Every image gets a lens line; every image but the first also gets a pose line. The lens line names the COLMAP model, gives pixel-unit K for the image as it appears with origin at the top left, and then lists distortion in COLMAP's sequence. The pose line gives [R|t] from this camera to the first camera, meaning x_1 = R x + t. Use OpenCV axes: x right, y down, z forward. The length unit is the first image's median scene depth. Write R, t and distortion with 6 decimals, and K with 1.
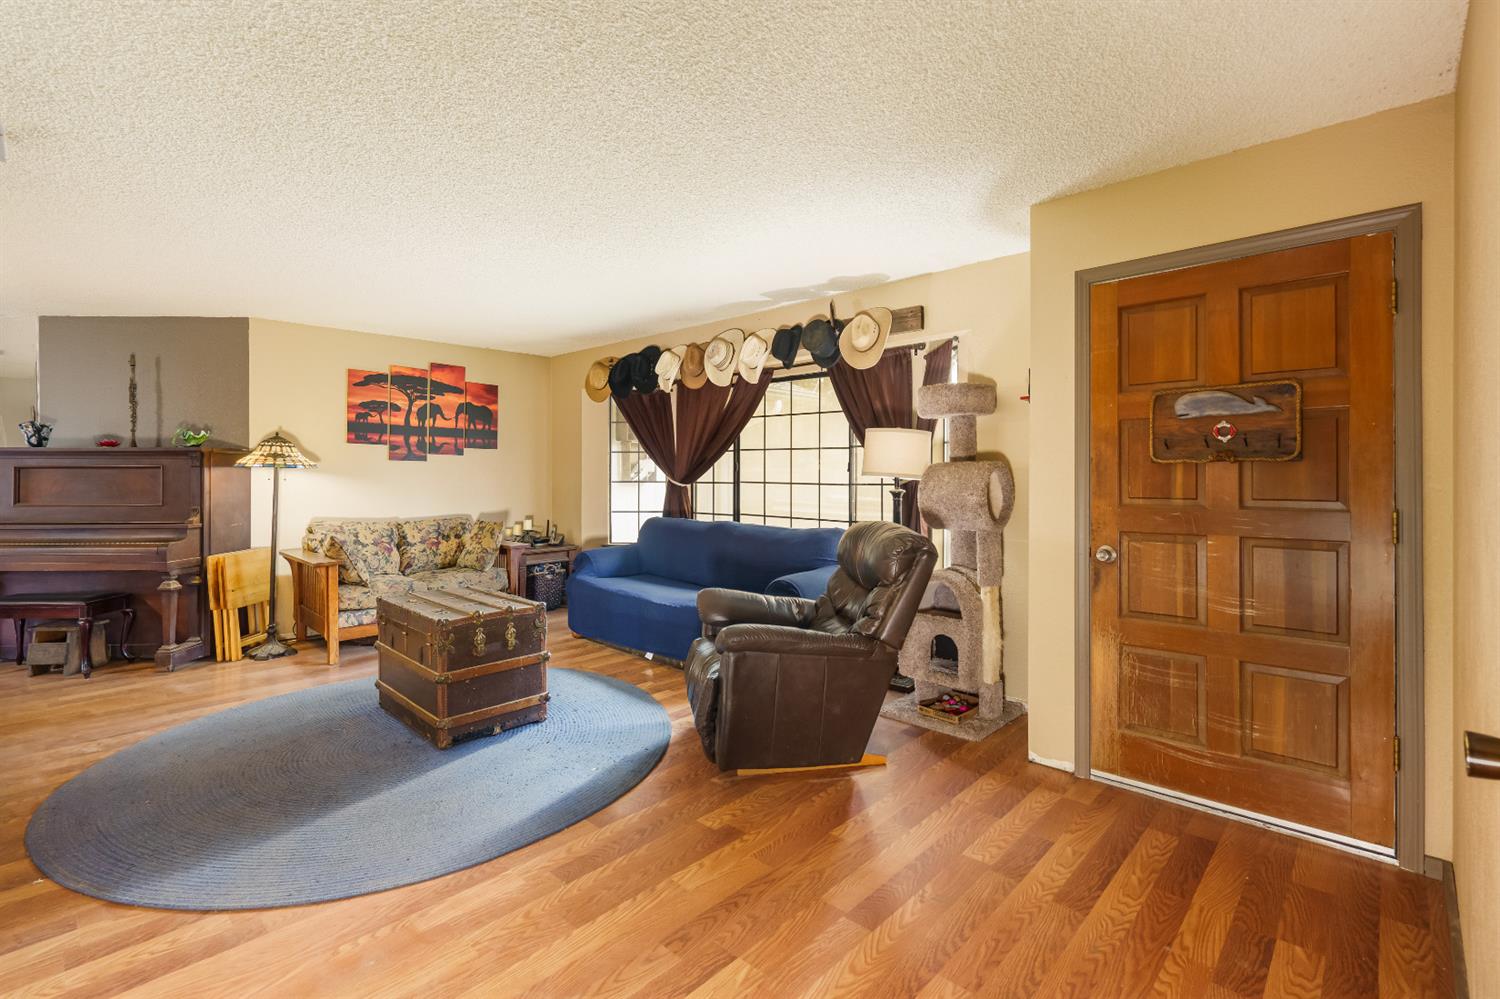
lens RADIAL K [[694.8, 0, 747.4], [0, 694.8, 473.5], [0, 0, 1]] dist [-0.001933, -0.000141]
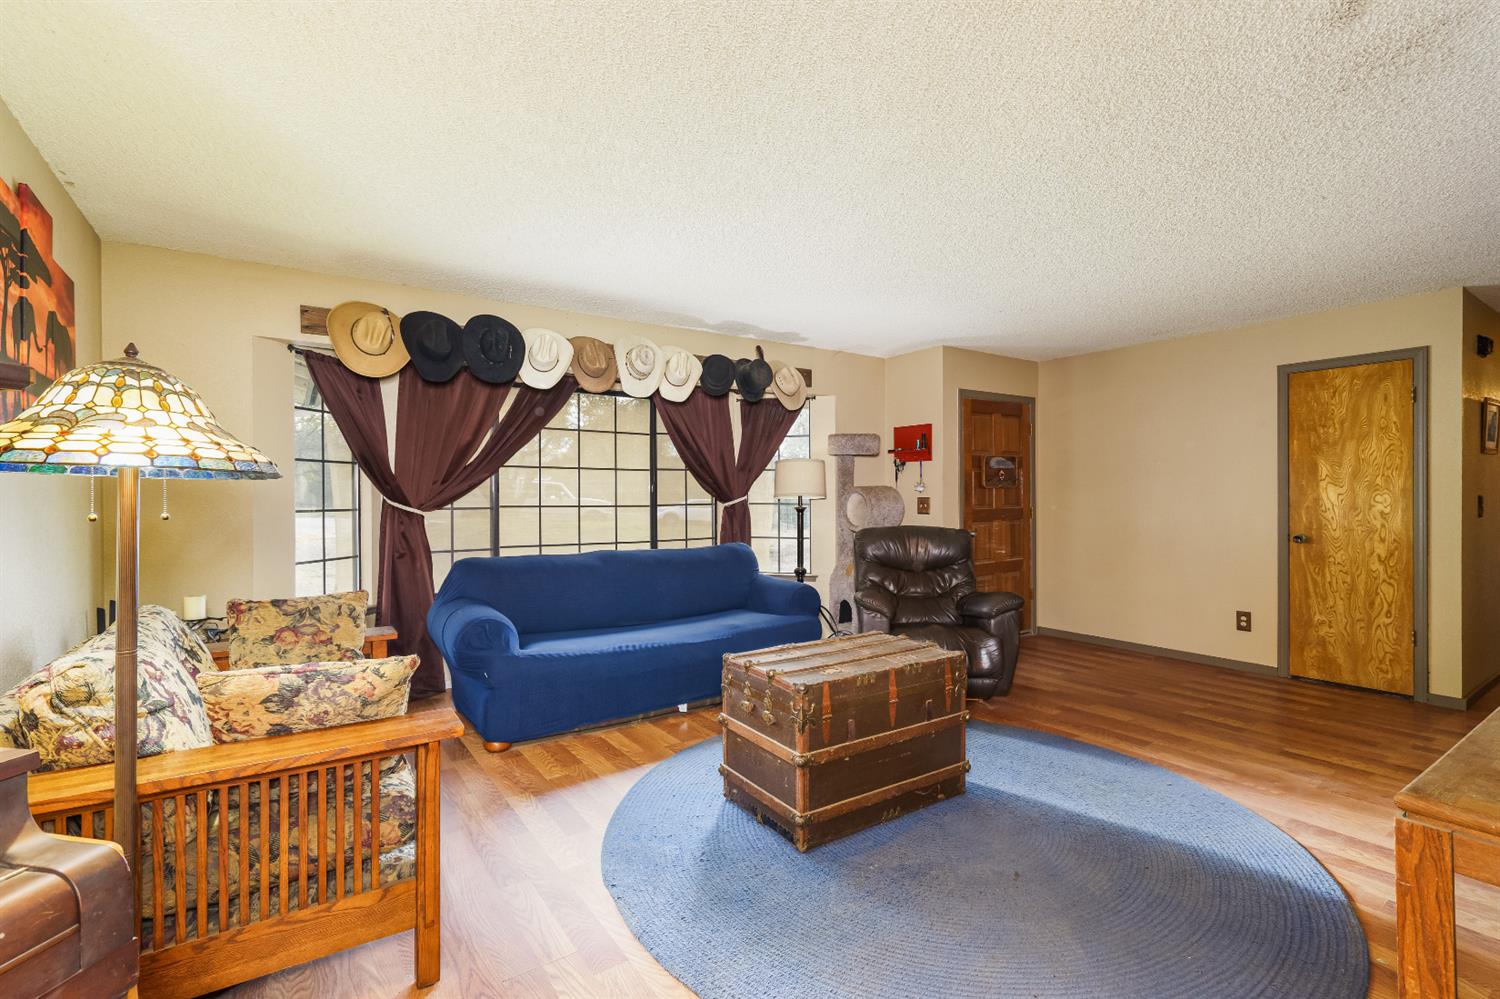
lens RADIAL K [[694.8, 0, 742.3], [0, 694.8, 496.6], [0, 0, 1]] dist [-0.001933, -0.000141]
pose [[0.194298, -0.009508, 0.980897, -0.926178], [0.006527, 0.999943, 0.008400, -0.006408], [-0.980921, 0.004771, 0.194349, 0.737226]]
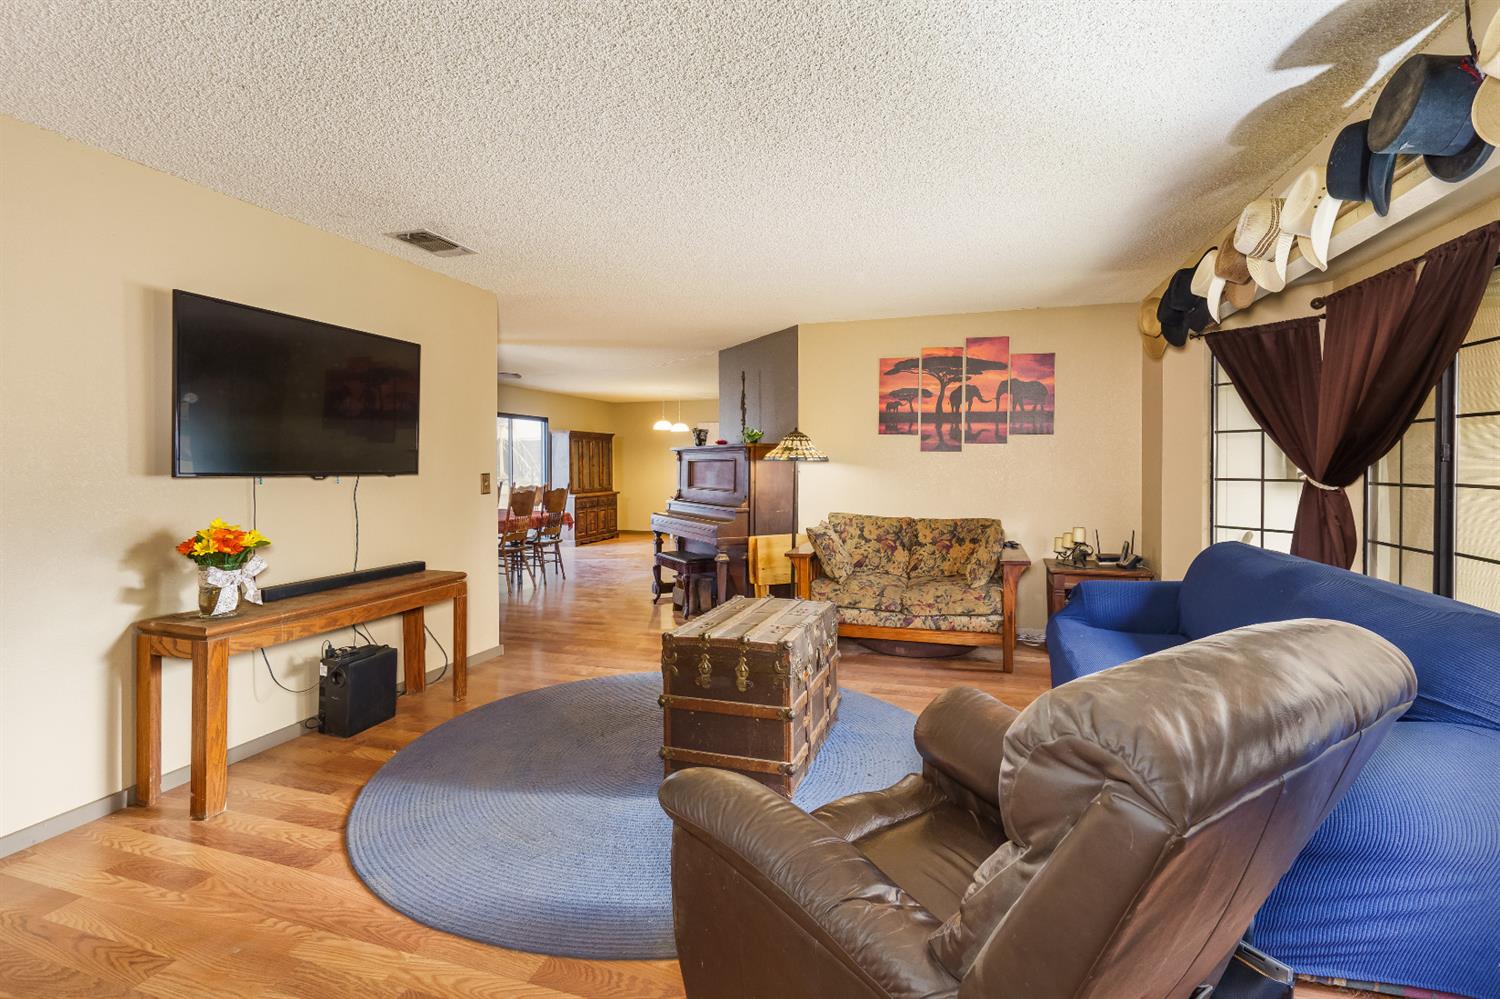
lens RADIAL K [[694.8, 0, 732.0], [0, 694.8, 469.3], [0, 0, 1]] dist [-0.001933, -0.000141]
pose [[0.428819, 0.007168, -0.903362, 0.258879], [0.000240, 0.999968, 0.008049, -0.003211], [0.903390, -0.003668, 0.428803, 0.462647]]
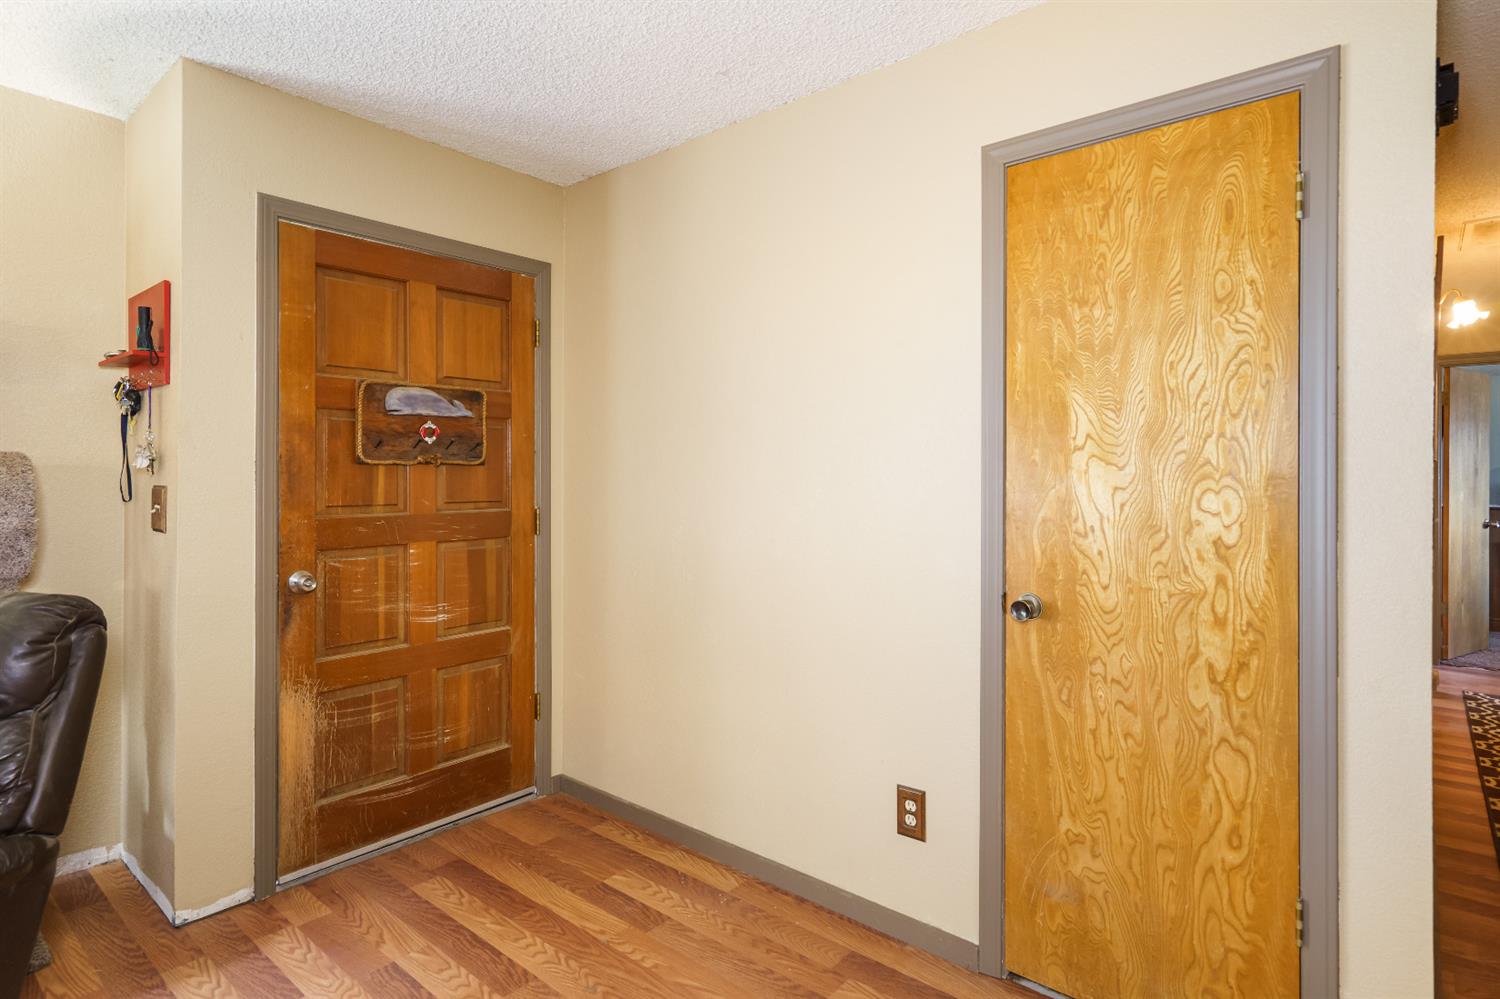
lens RADIAL K [[788.1, 0, 757.4], [0, 788.1, 473.7], [0, 0, 1]] dist [0.002700, 0.000555]
pose [[-0.059734, 0.001325, 0.998213, -0.220446], [-0.005089, 0.999986, -0.001632, -0.002185], [-0.998201, -0.005177, -0.059726, 0.324351]]
